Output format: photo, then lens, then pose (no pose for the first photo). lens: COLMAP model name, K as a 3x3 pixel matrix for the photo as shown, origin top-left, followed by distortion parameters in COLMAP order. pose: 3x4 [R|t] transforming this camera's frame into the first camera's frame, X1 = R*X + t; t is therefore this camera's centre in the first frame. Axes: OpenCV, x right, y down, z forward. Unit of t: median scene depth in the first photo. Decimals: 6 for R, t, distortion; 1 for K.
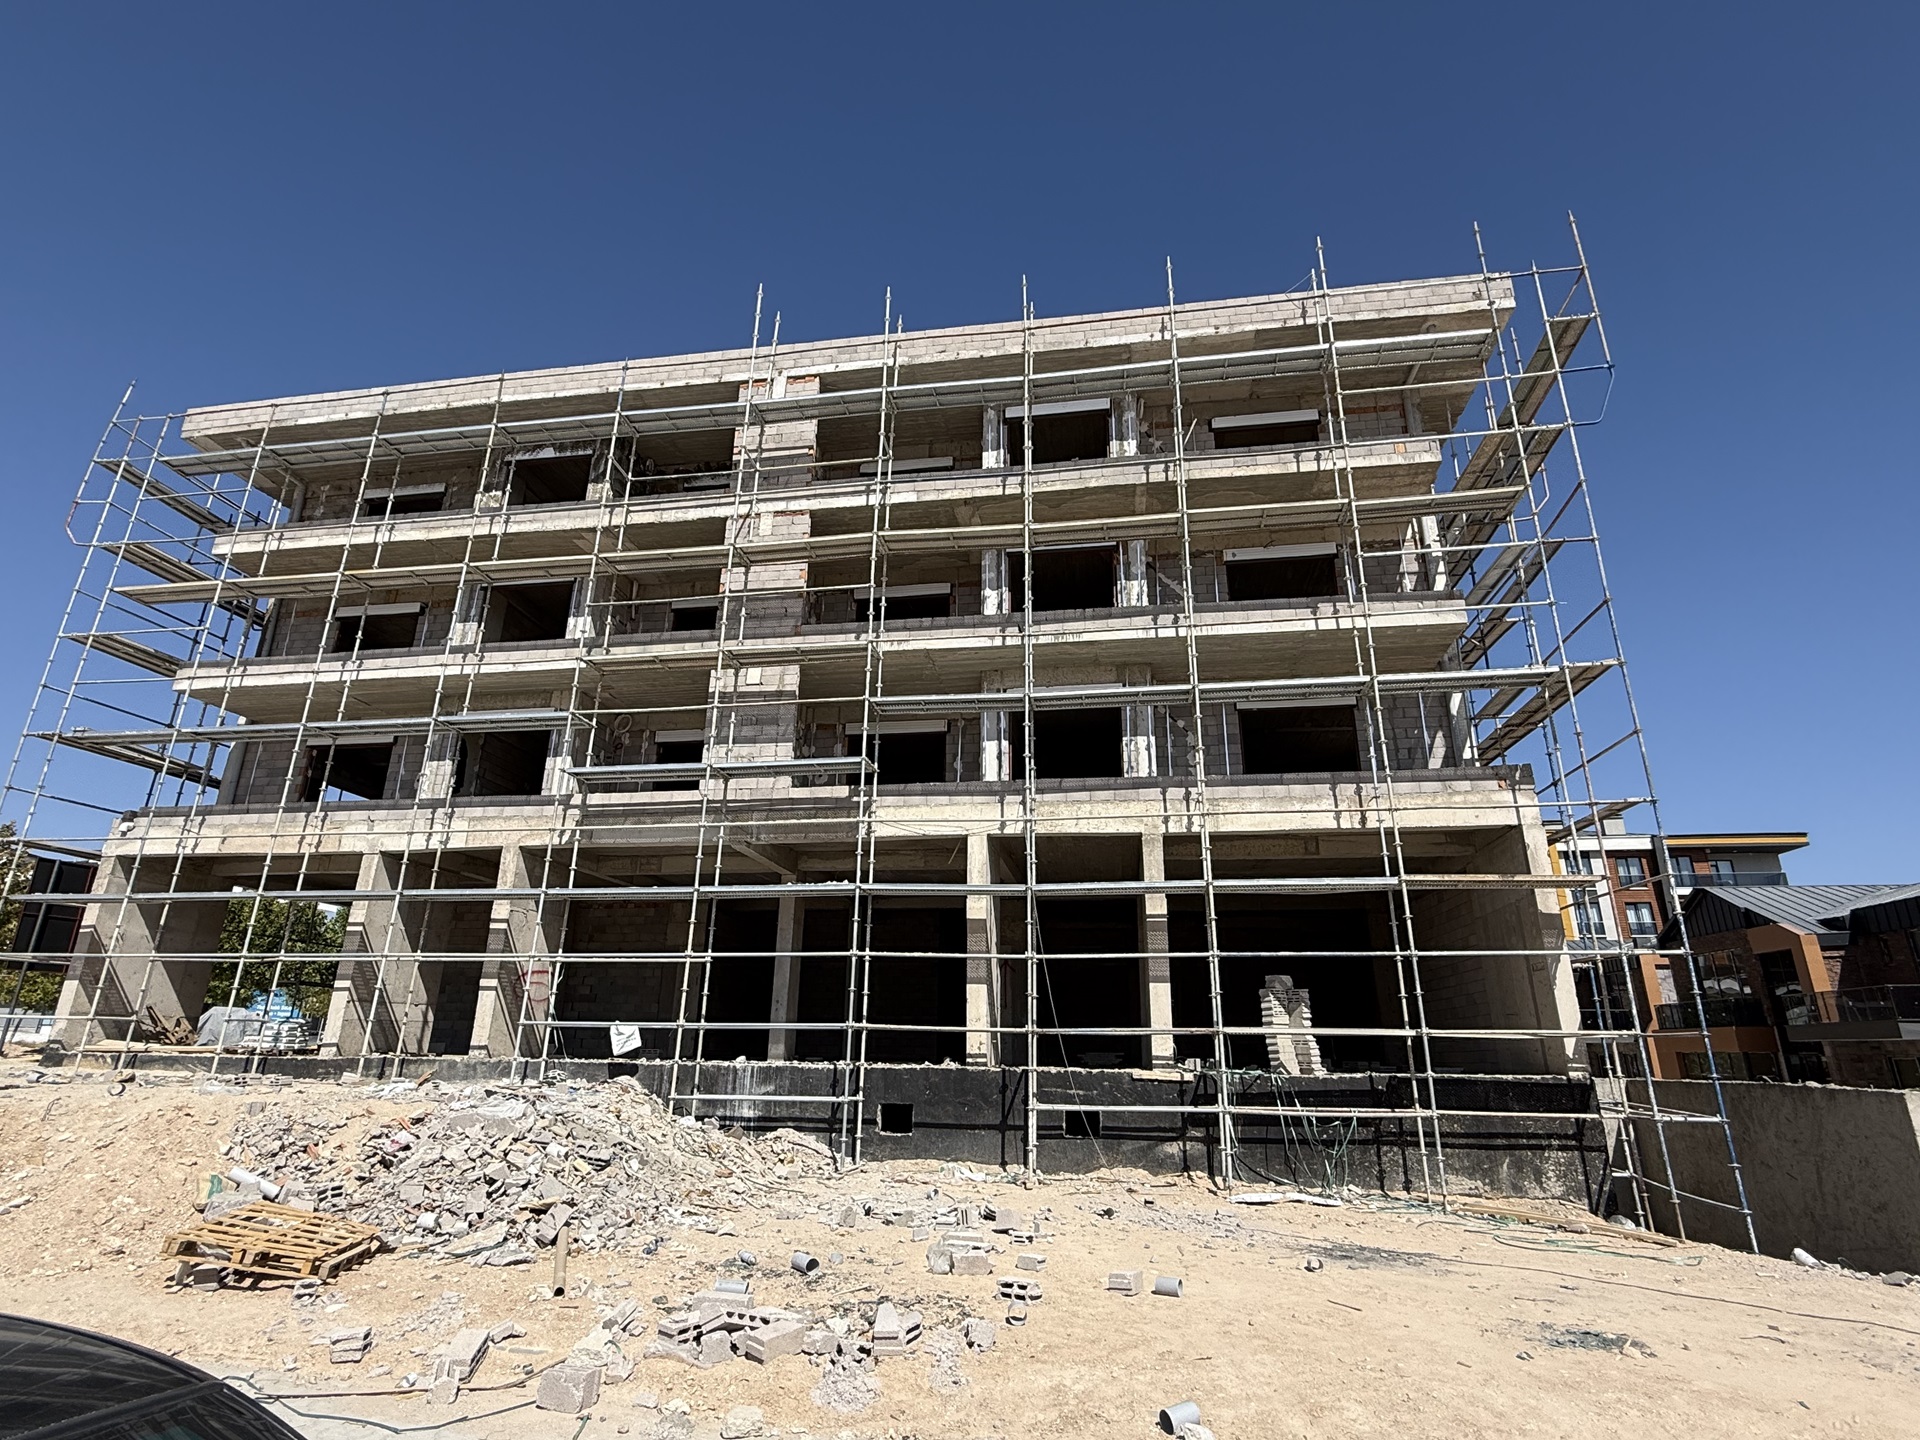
lens RADIAL K [[971.0, 0, 960.0], [0, 971.0, 720.0], [0, 0, 1]] dist [0.001061, -0.000407]
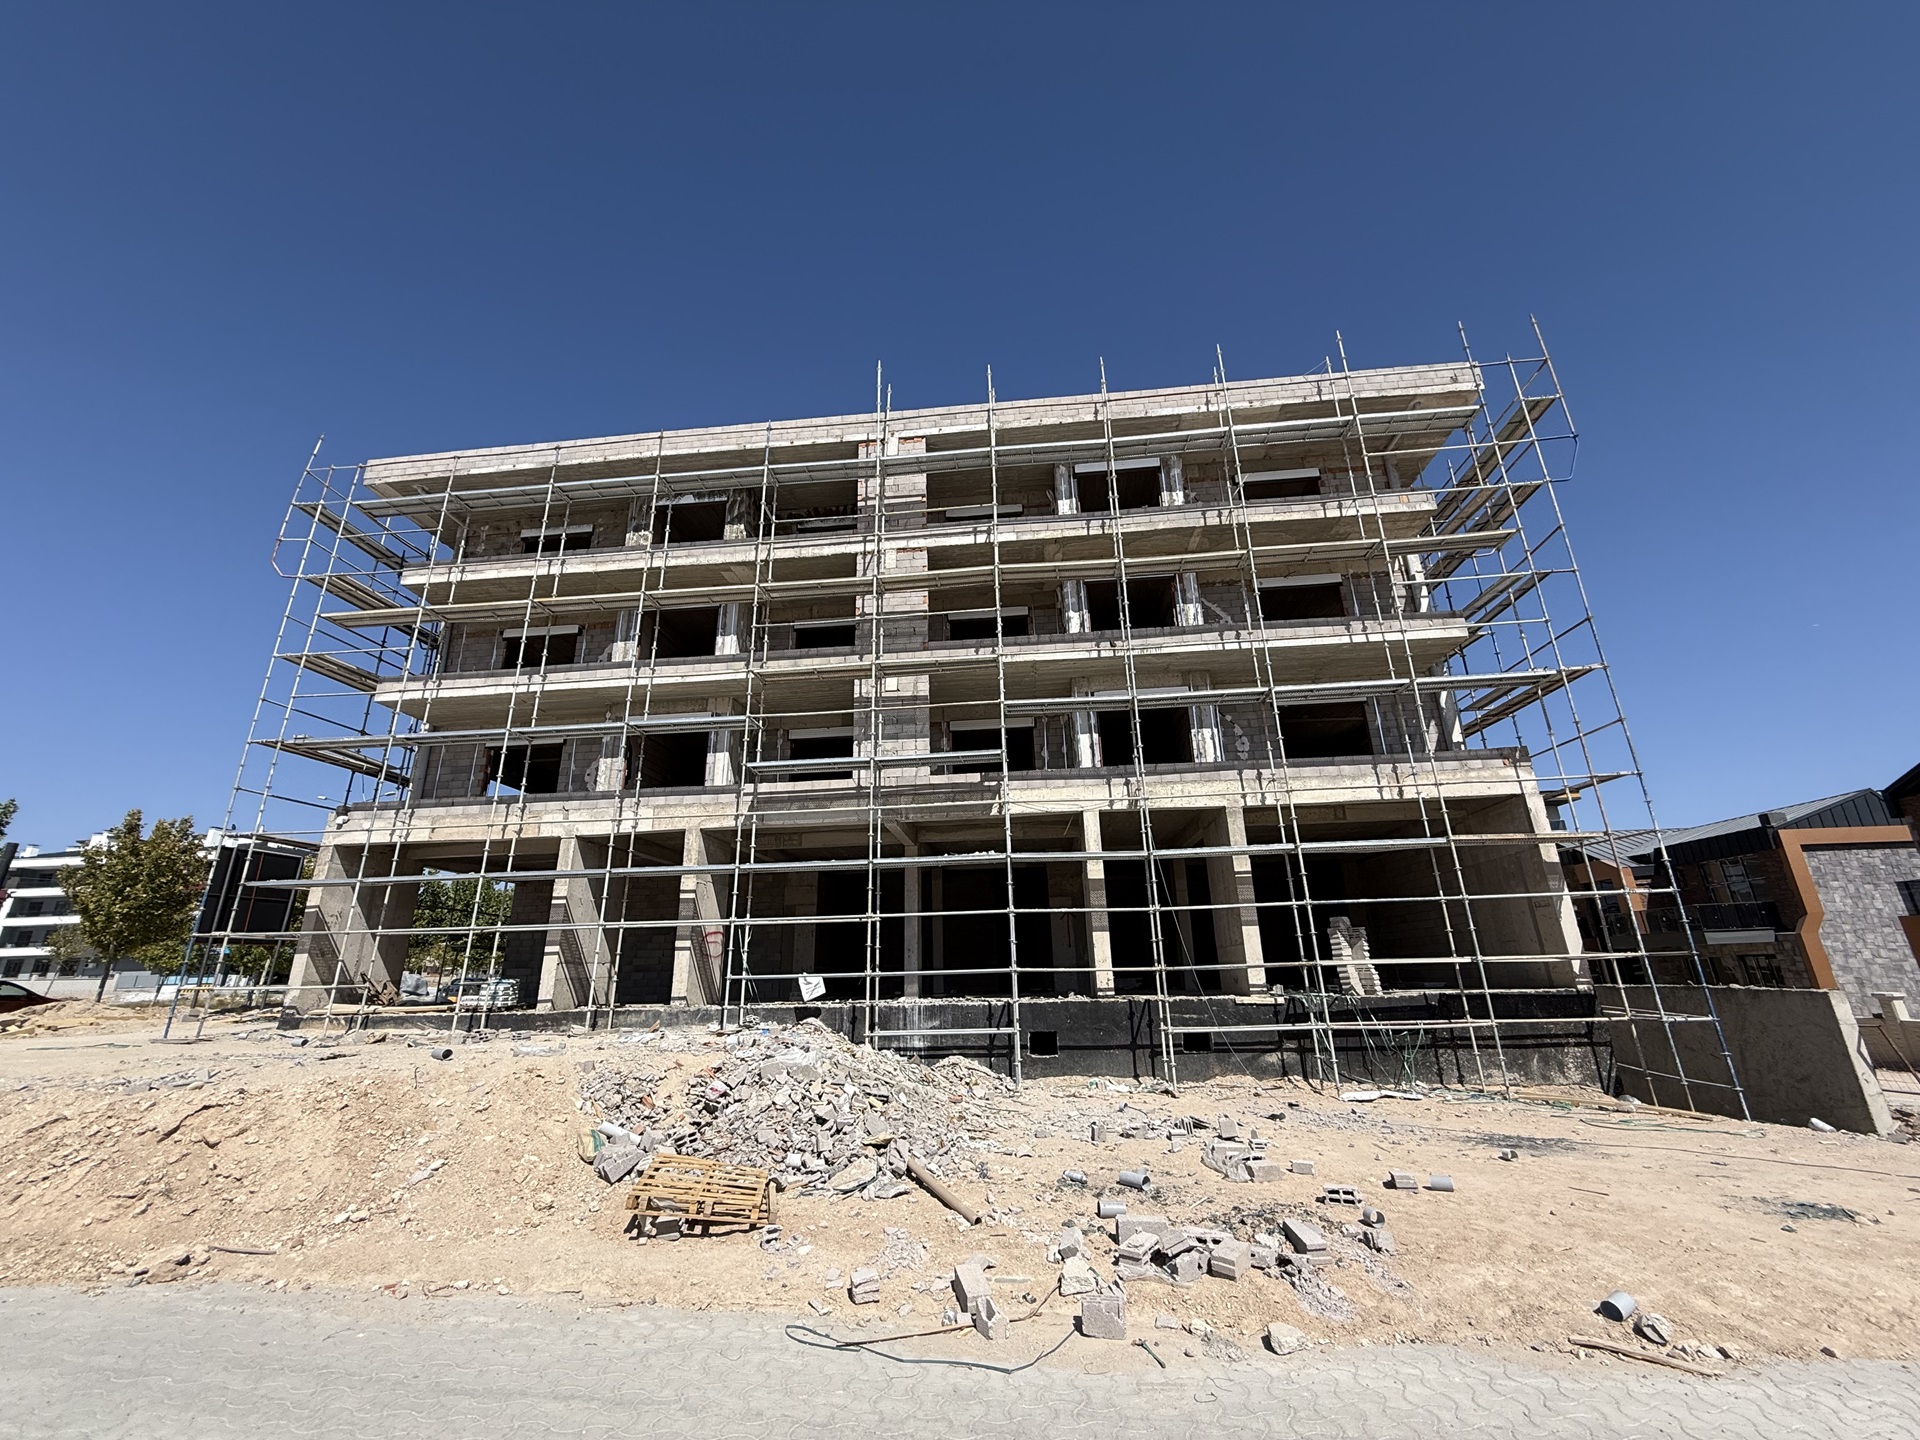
lens RADIAL K [[764.0, 0, 953.3], [0, 764.0, 721.6], [0, 0, 1]] dist [0.000546, 0.000081]
pose [[0.997366, -0.015126, 0.070934, -0.203678], [0.014406, 0.999839, 0.010655, -0.007508], [-0.071084, -0.009605, 0.997424, 0.040050]]
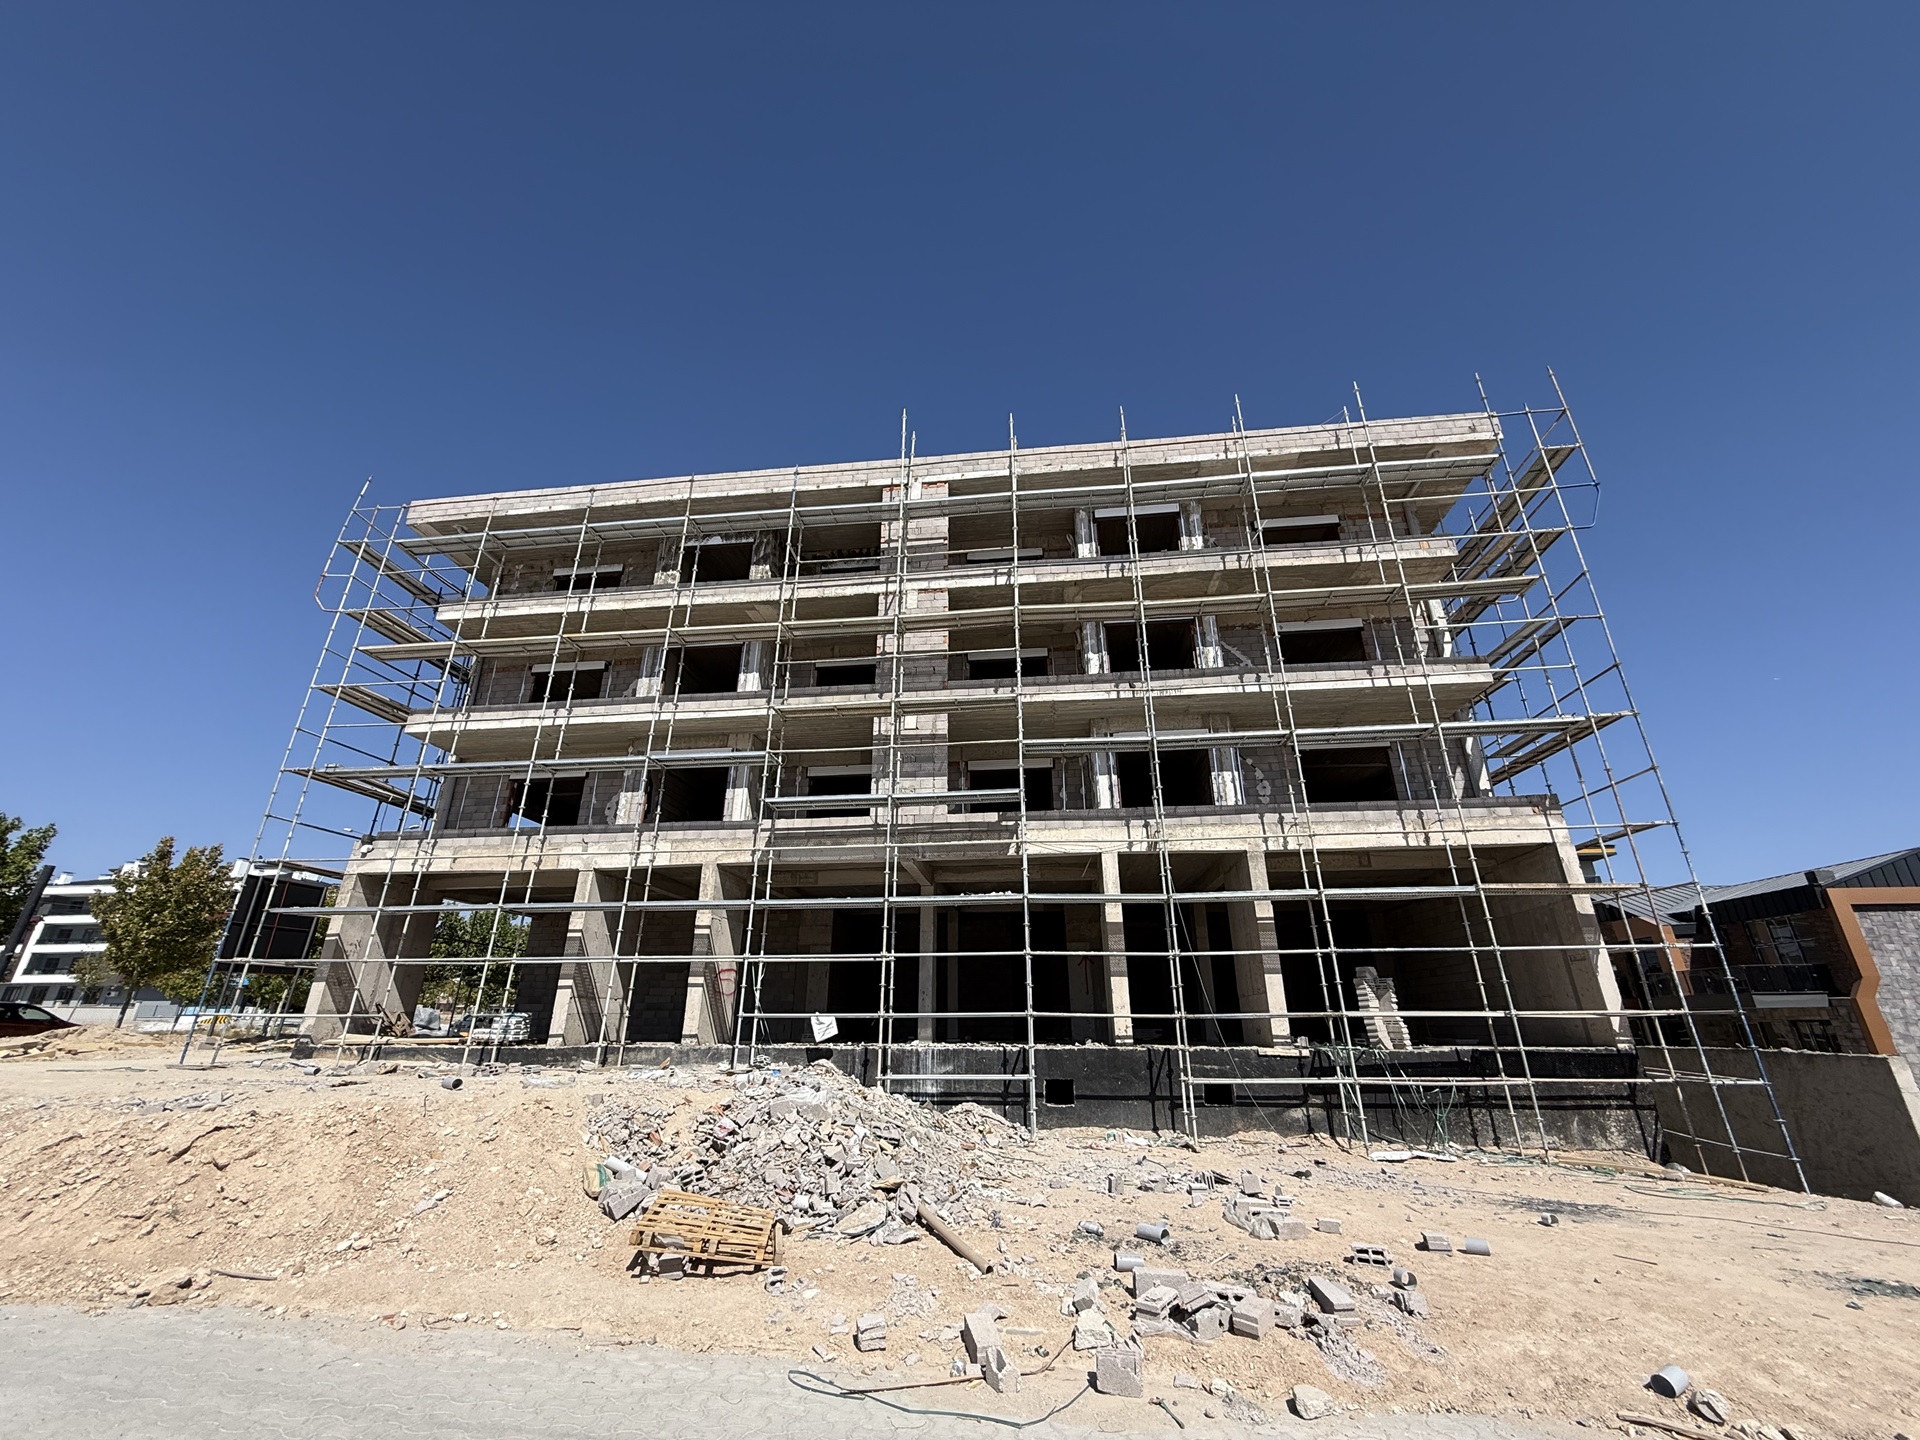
lens RADIAL K [[764.3, 0, 953.2], [0, 764.3, 721.7], [0, 0, 1]] dist [0.000200, 0.000199]
pose [[0.998912, 0.002847, 0.046542, -0.203428], [-0.000633, 0.998870, -0.047525, -0.000449], [-0.046625, 0.047444, 0.997785, 0.038004]]
